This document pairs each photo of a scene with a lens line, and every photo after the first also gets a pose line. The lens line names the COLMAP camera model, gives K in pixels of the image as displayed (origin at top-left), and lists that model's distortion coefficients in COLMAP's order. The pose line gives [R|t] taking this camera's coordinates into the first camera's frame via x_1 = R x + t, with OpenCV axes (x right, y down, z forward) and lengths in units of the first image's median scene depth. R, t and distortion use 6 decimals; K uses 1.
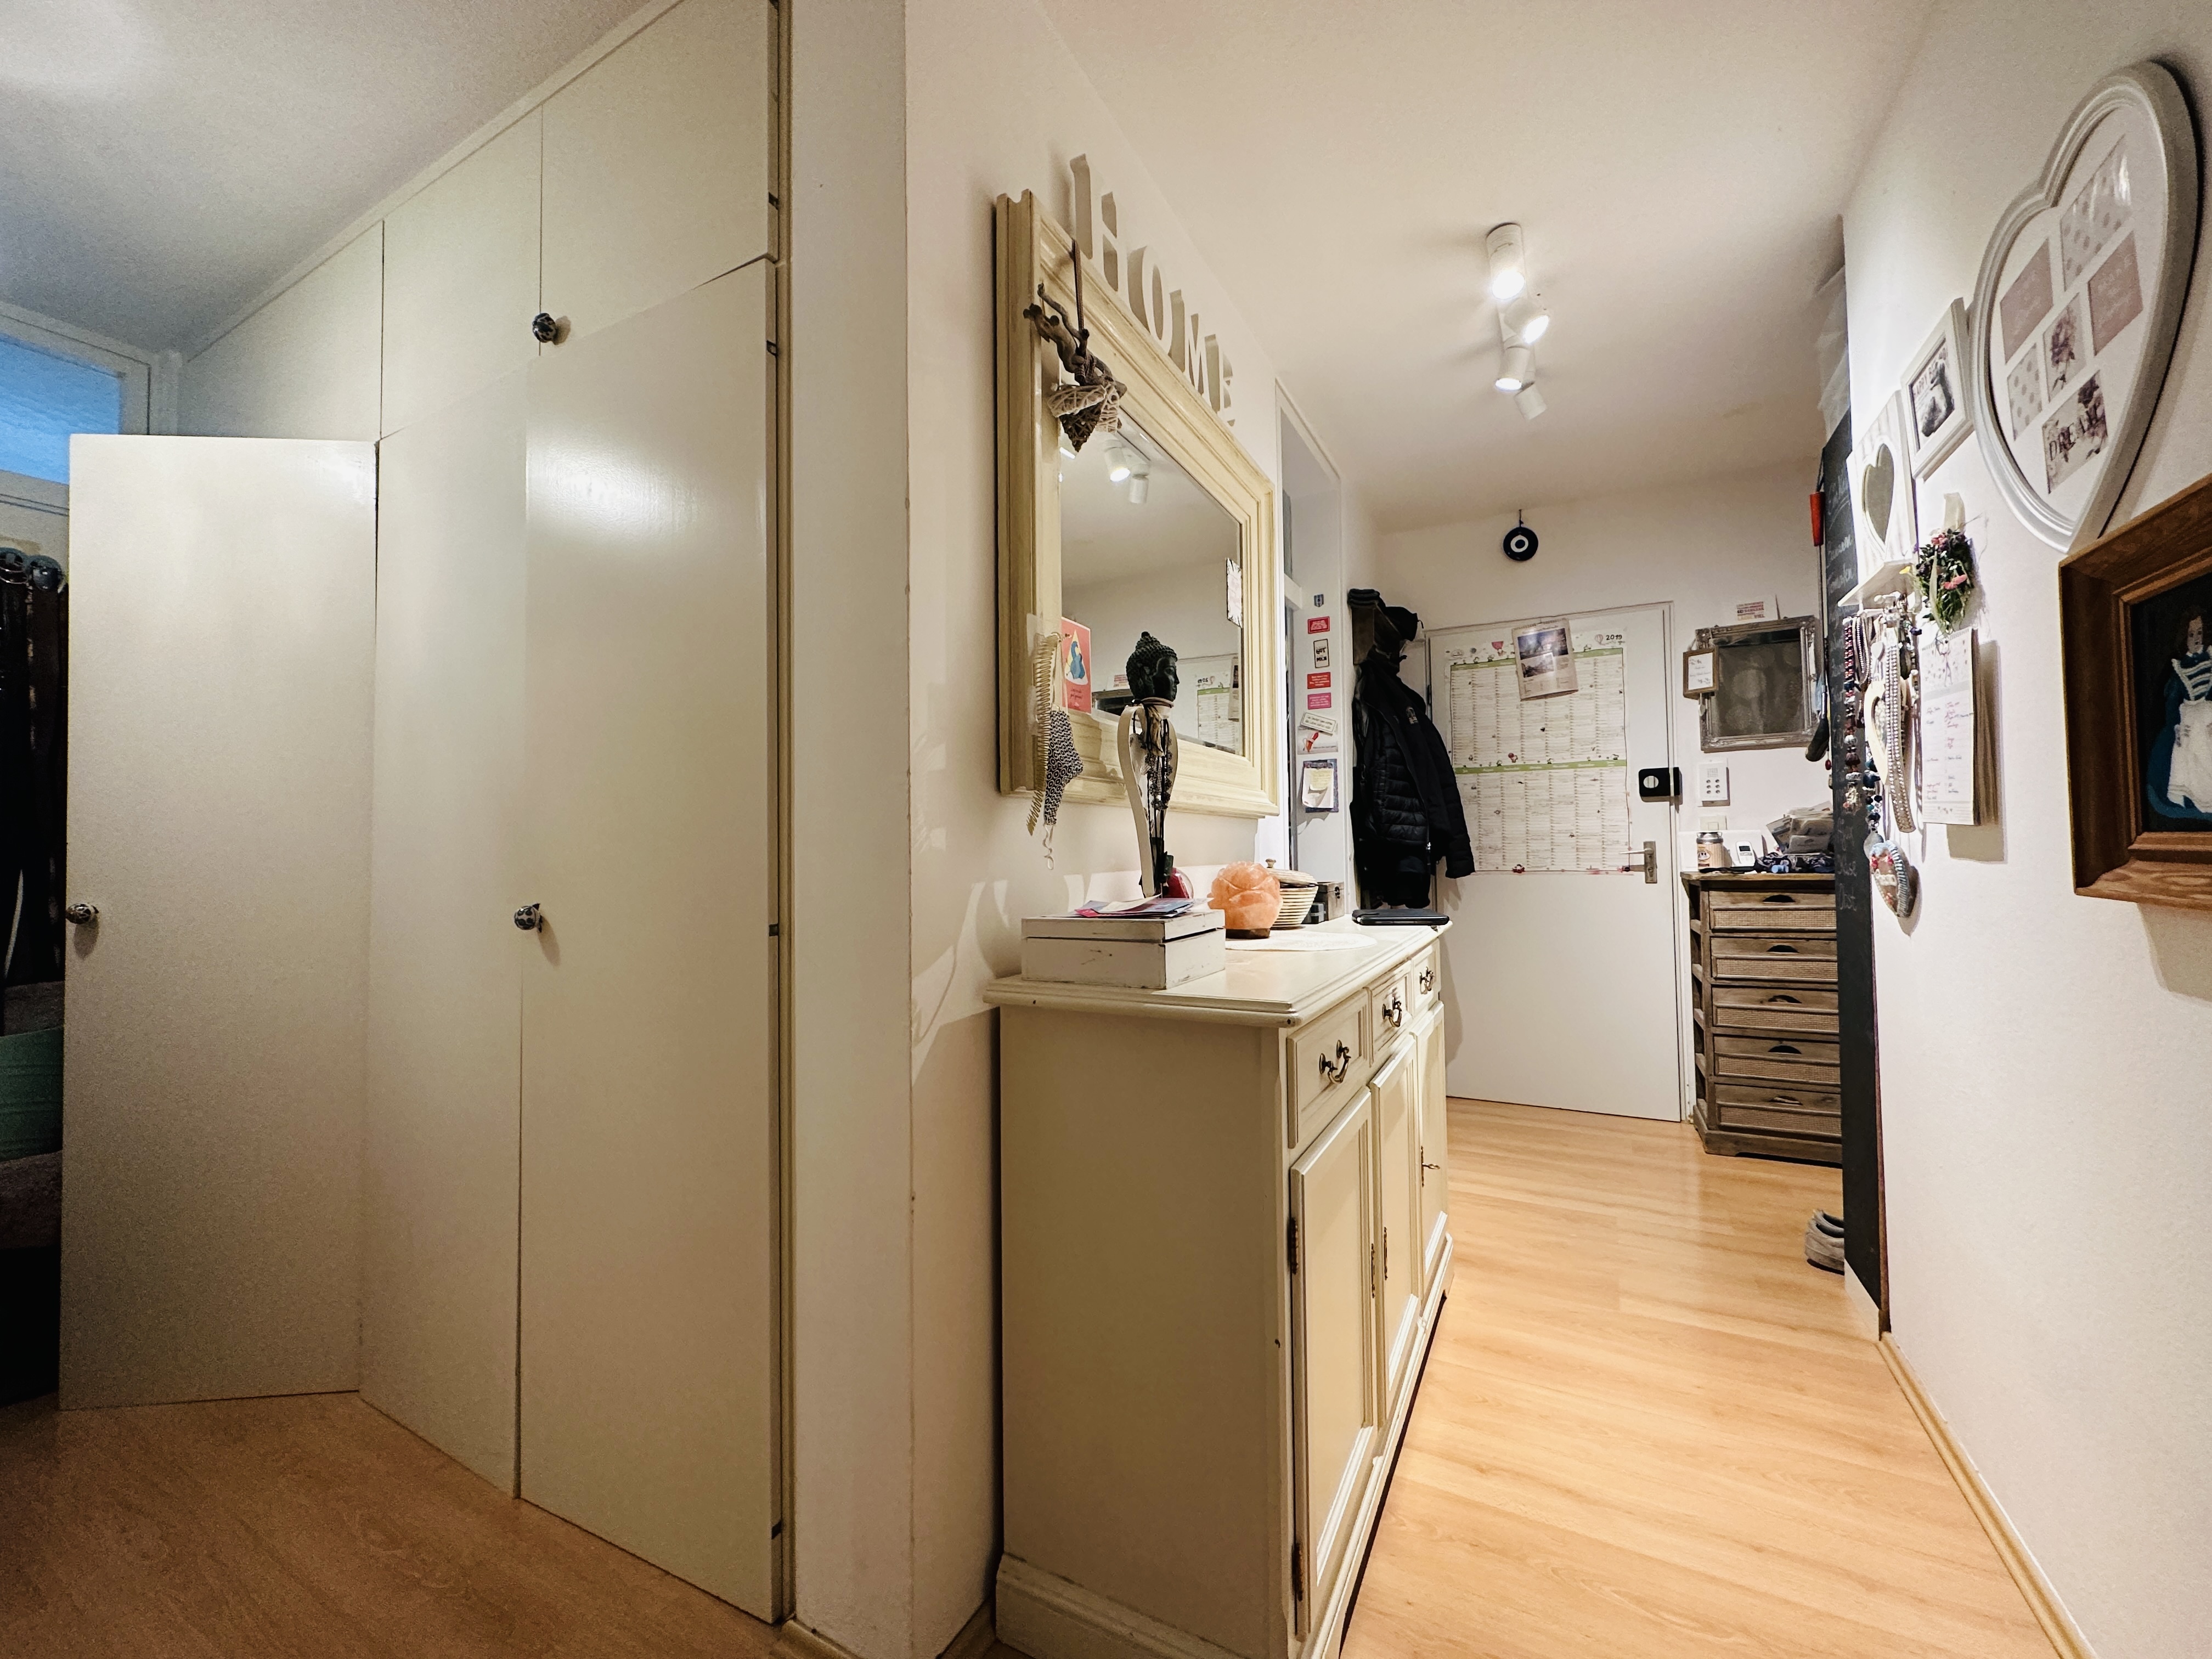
lens RADIAL K [[879.5, 0, 1106.0], [0, 879.5, 829.5], [0, 0, 1]] dist [-0.003220, 0.000094]
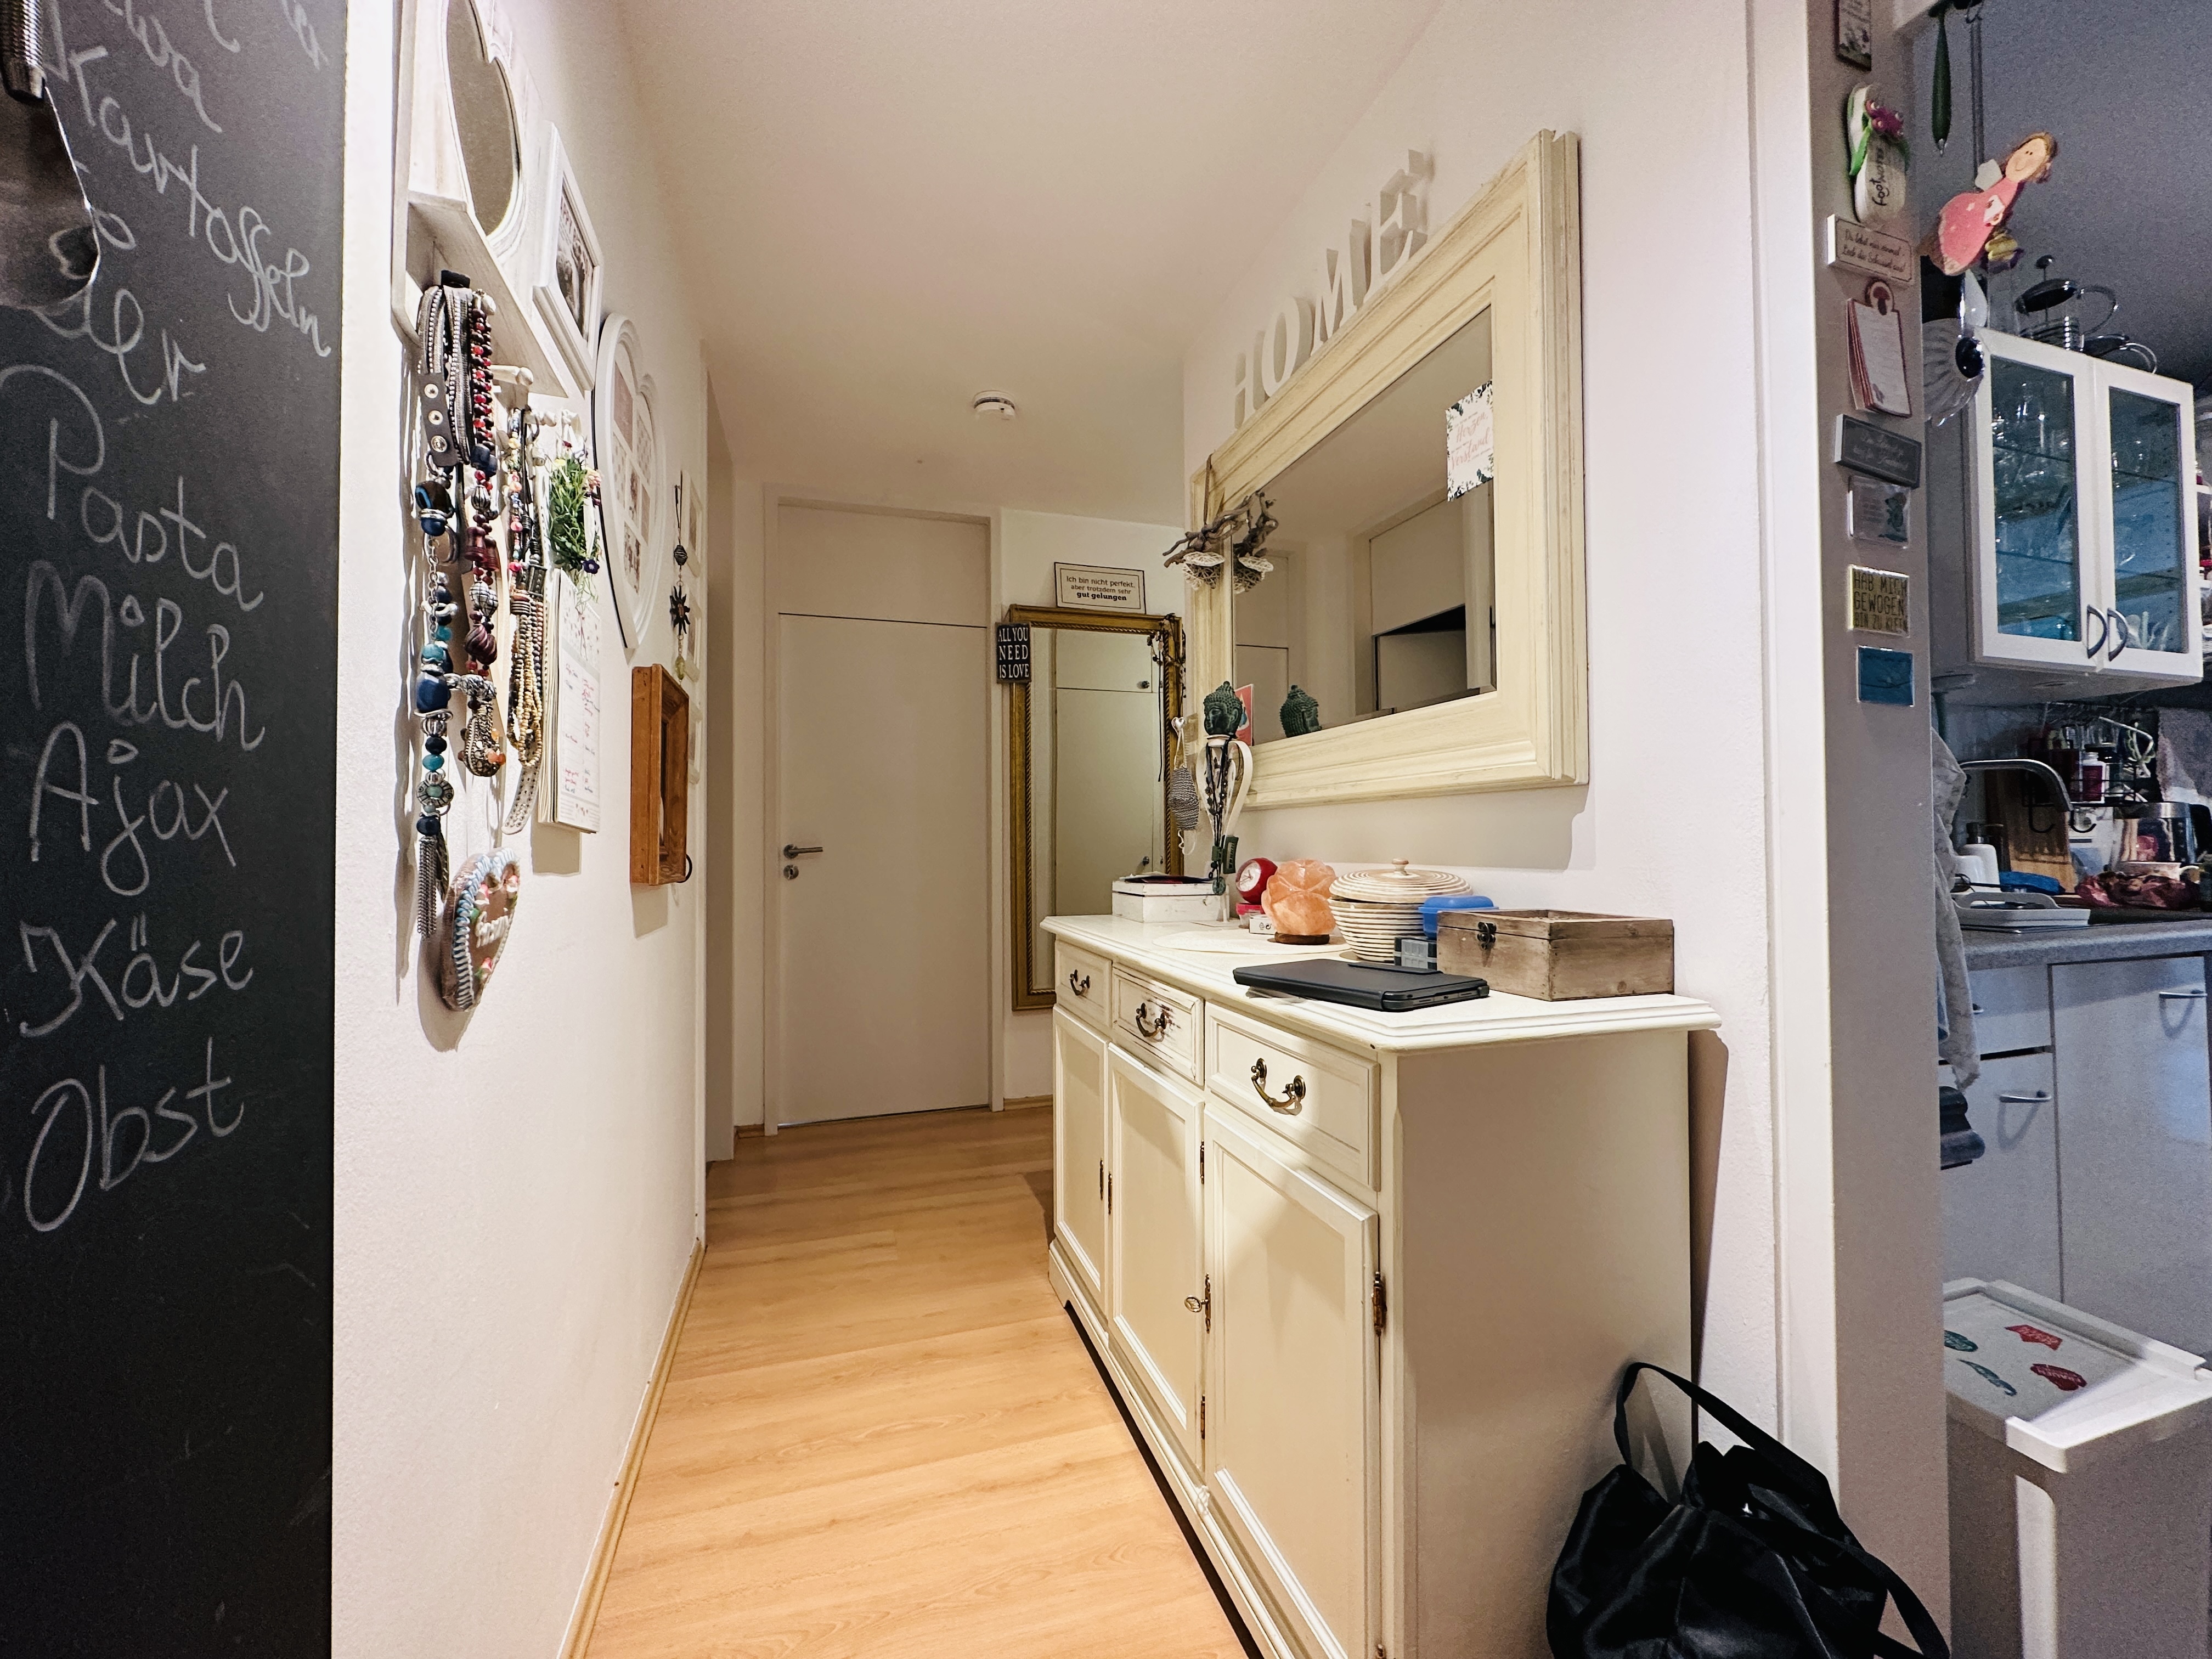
lens RADIAL K [[879.5, 0, 1106.0], [0, 879.5, 829.5], [0, 0, 1]] dist [-0.003220, 0.000094]
pose [[-0.693062, 0.001948, -0.720876, 1.216065], [0.033850, 0.998981, -0.029844, 0.029360], [0.720083, -0.045086, -0.692422, 1.907025]]
